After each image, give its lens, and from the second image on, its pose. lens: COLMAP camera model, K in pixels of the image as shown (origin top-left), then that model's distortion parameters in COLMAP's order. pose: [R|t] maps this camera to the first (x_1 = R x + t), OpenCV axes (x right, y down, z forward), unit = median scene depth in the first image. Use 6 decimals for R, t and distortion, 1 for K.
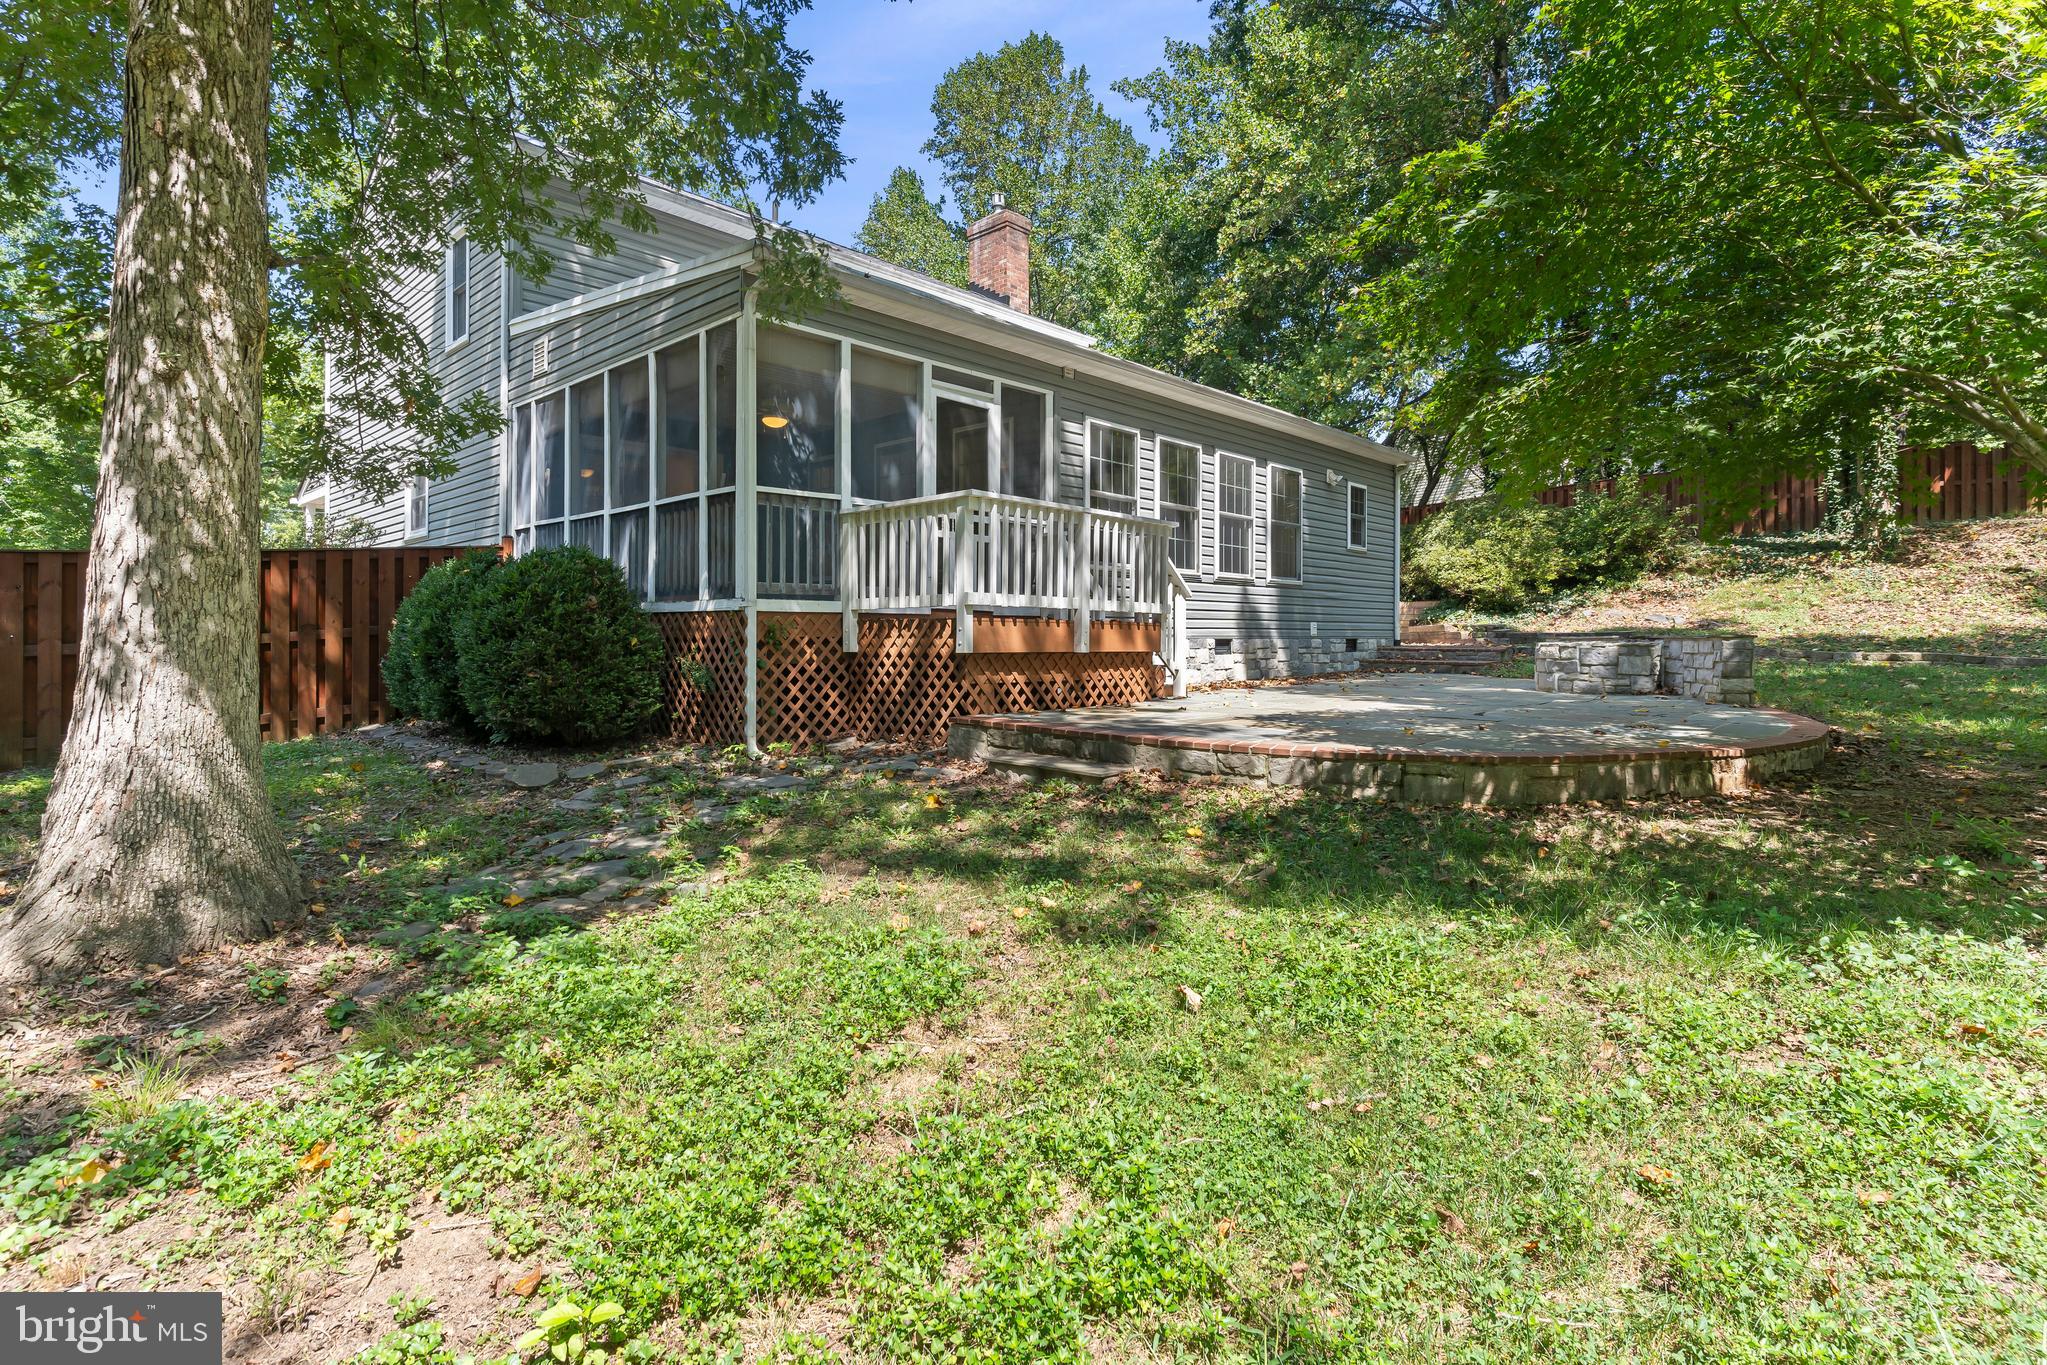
lens RADIAL K [[986.2, 0, 1010.0], [0, 986.2, 671.3], [0, 0, 1]] dist [0.000552, -0.000940]
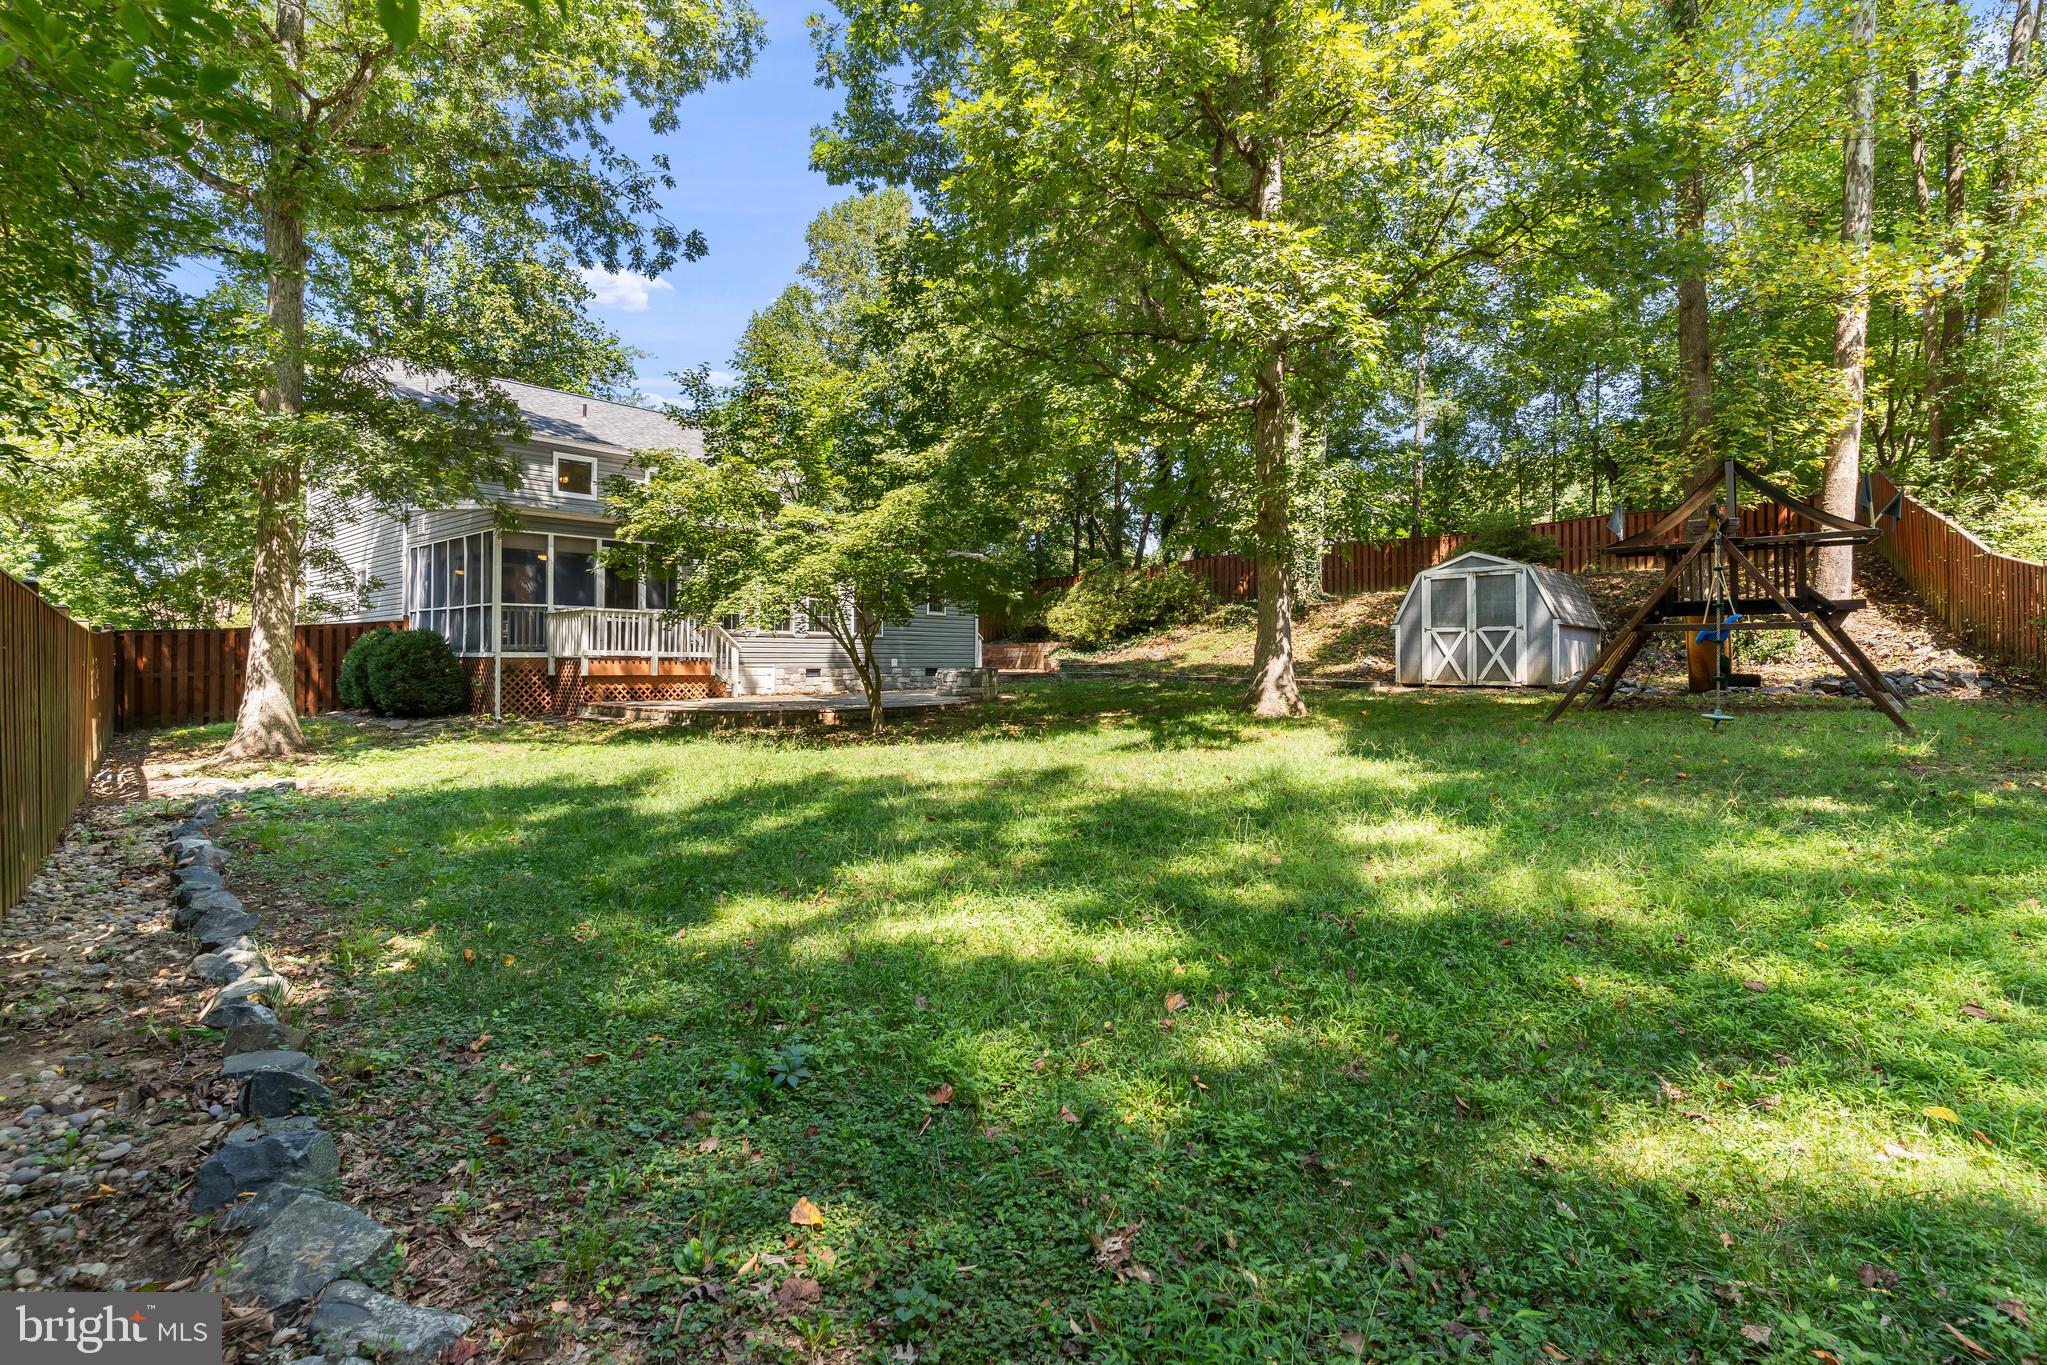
lens RADIAL K [[986.2, 0, 1012.5], [0, 986.2, 679.4], [0, 0, 1]] dist [0.000552, -0.000940]
pose [[0.999826, -0.000842, 0.018651, 0.795121], [0.001199, 0.999816, -0.019155, 0.032013], [-0.018632, 0.019174, 0.999643, -1.177326]]
